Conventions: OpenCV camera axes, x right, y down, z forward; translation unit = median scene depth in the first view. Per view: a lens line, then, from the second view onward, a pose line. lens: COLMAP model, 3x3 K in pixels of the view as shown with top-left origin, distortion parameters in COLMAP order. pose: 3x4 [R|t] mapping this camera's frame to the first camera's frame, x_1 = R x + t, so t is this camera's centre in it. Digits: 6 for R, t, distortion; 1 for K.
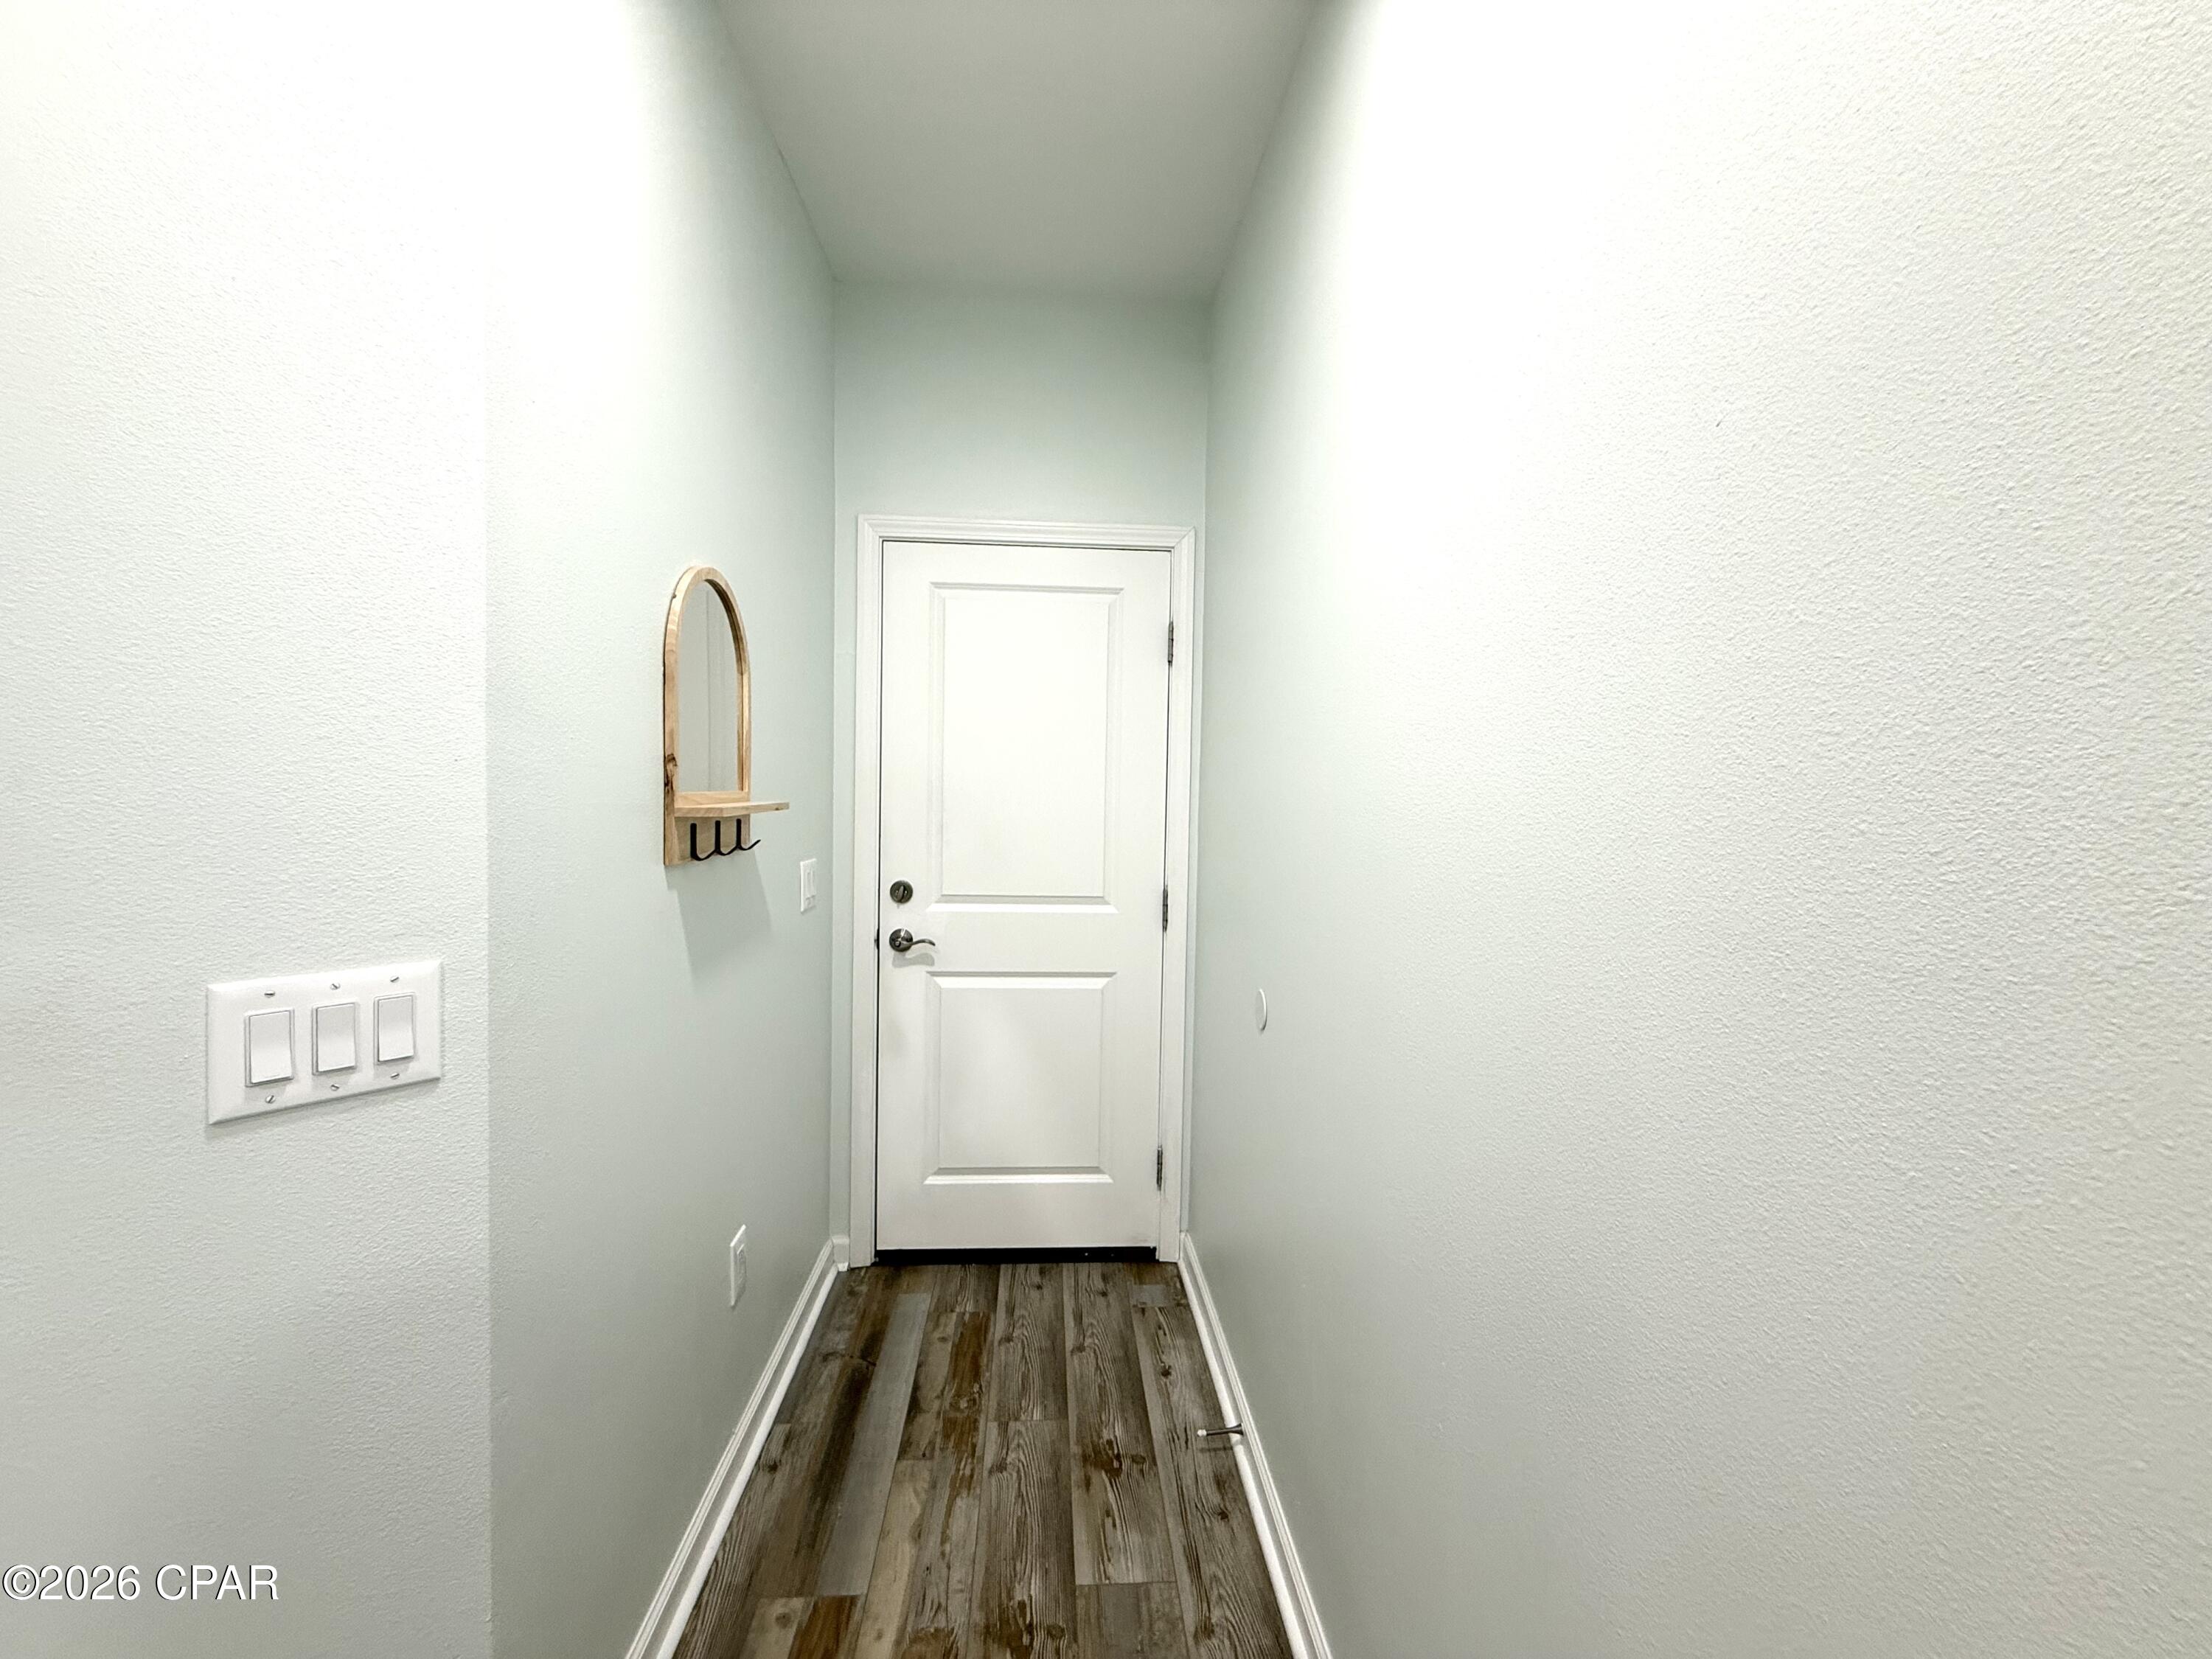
lens RADIAL K [[879.9, 0, 1109.7], [0, 879.9, 820.7], [0, 0, 1]] dist [0.002687, -0.000497]
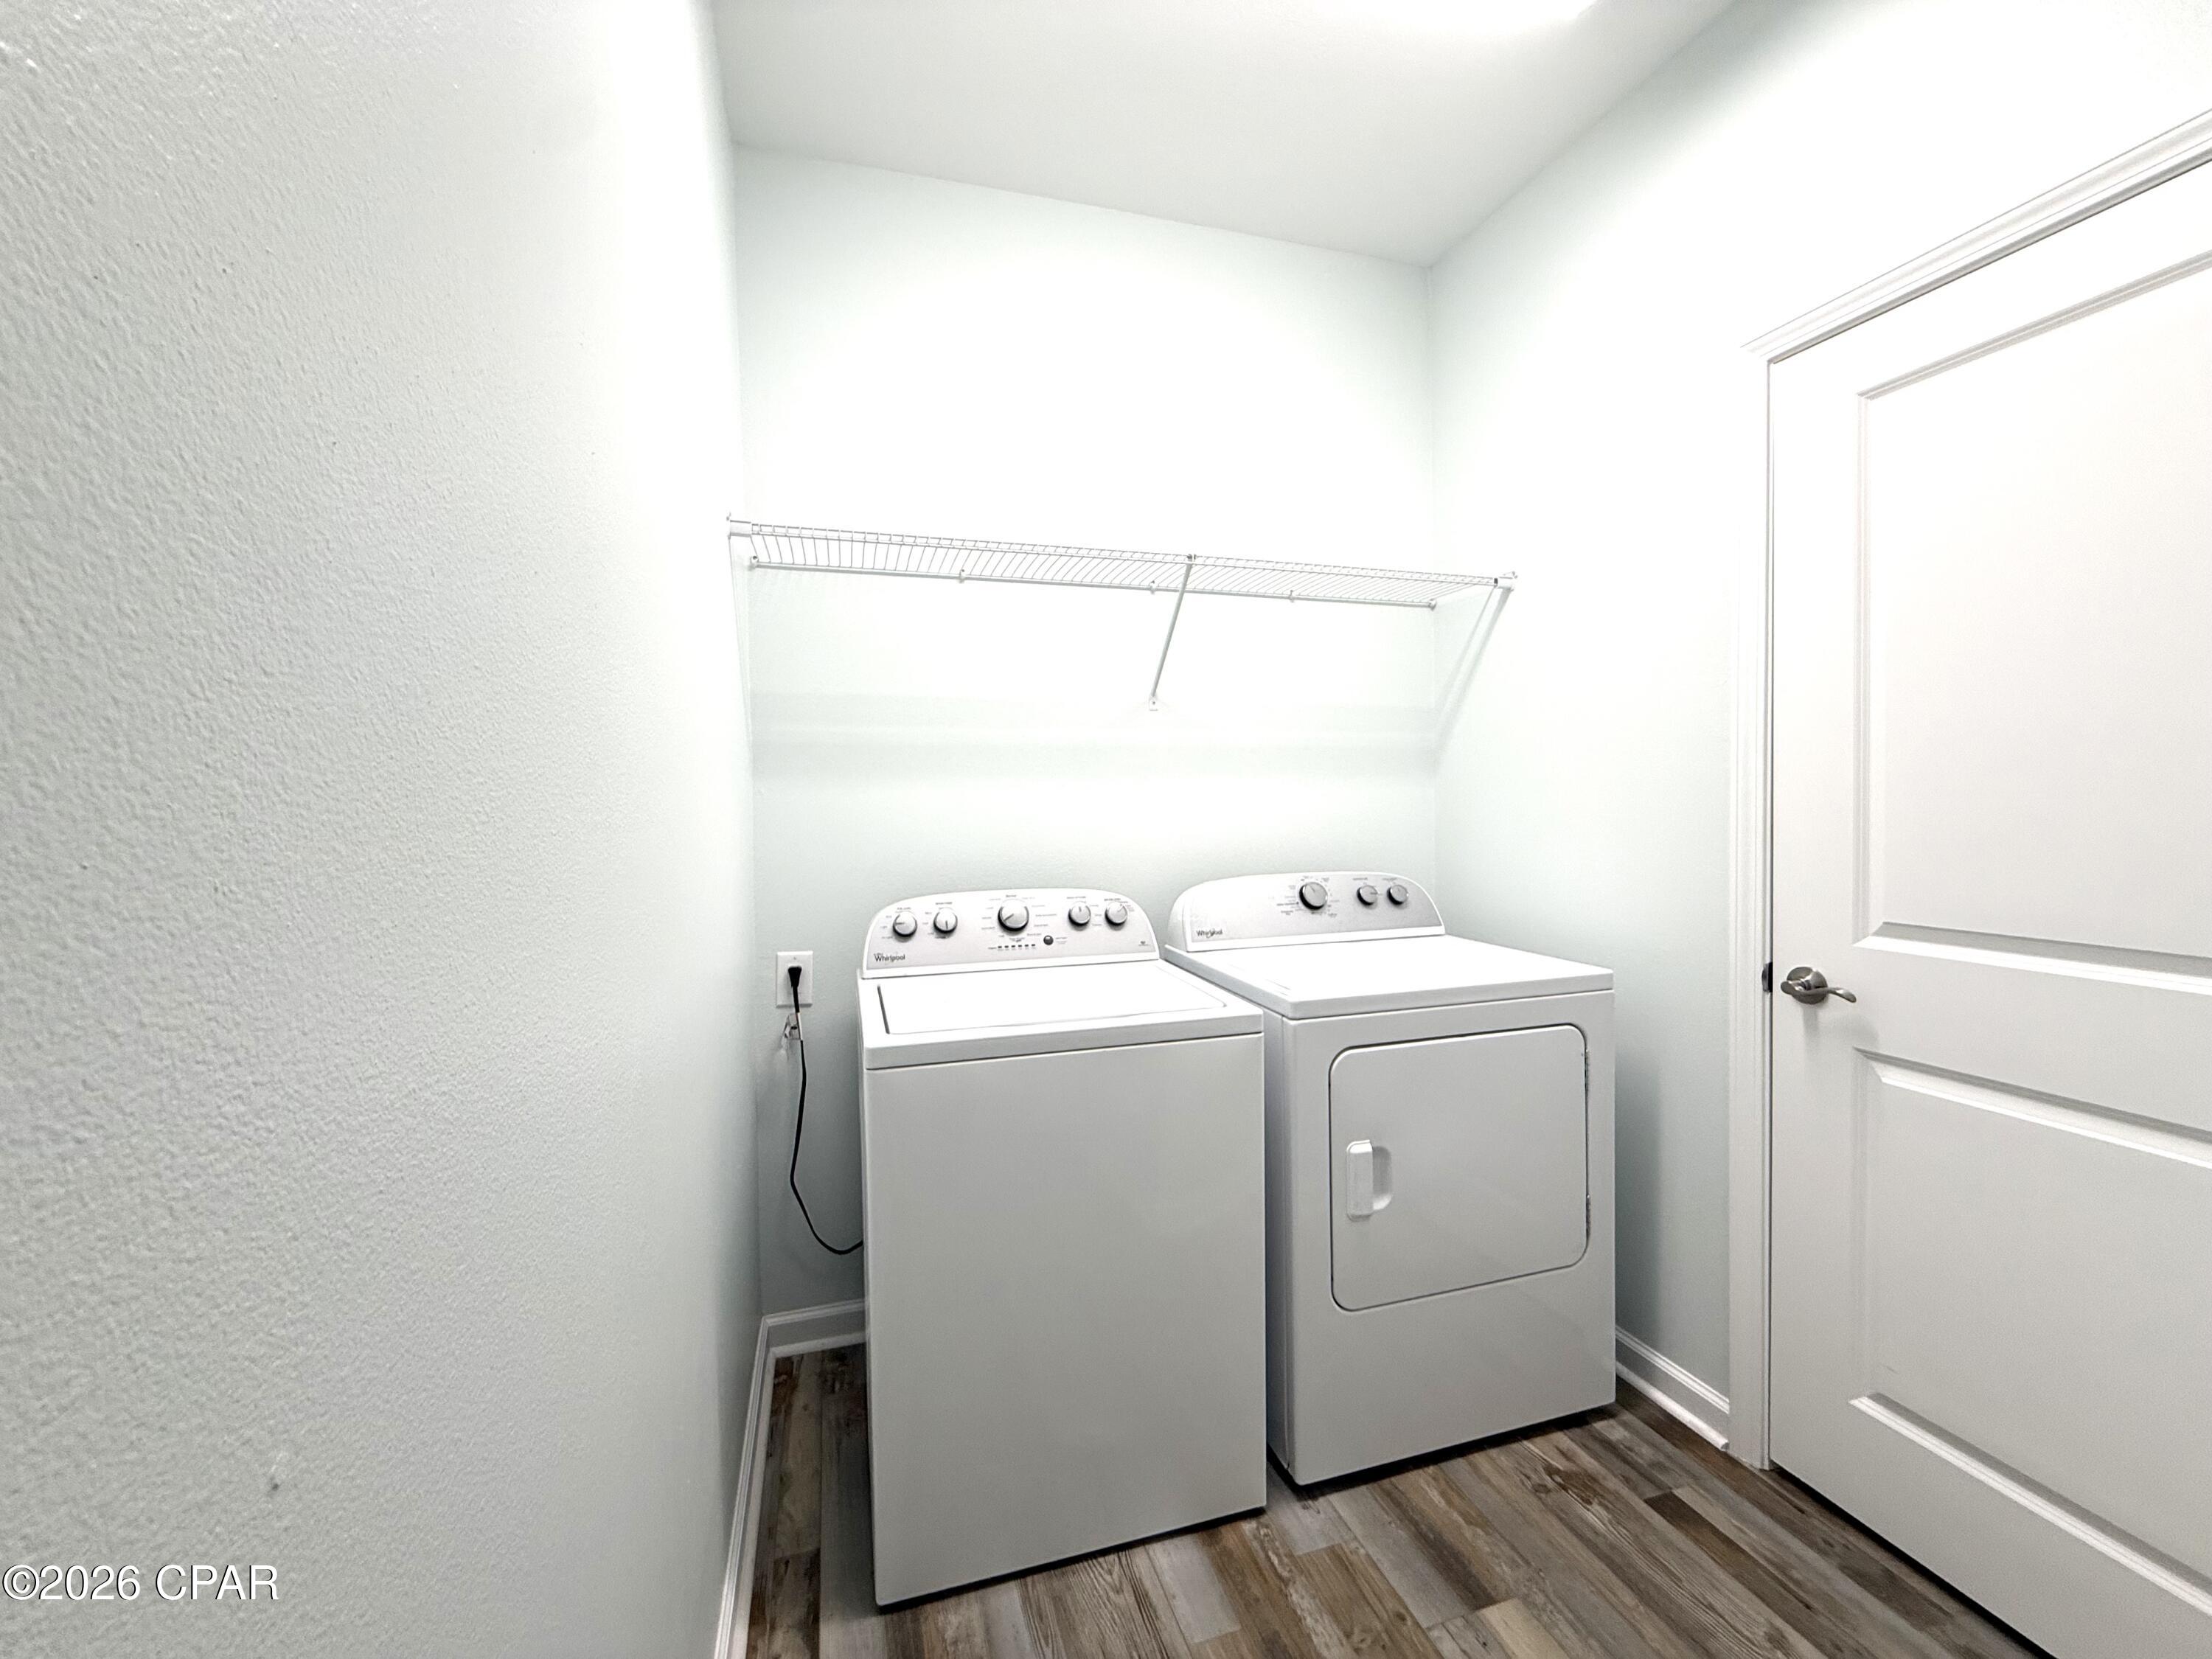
lens RADIAL K [[879.9, 0, 1103.7], [0, 879.9, 815.4], [0, 0, 1]] dist [0.002687, -0.000497]
pose [[0.218631, 0.005657, -0.975791, 0.274616], [-0.017853, 0.999839, 0.001796, 0.023131], [0.975644, 0.017028, 0.218696, 0.385010]]
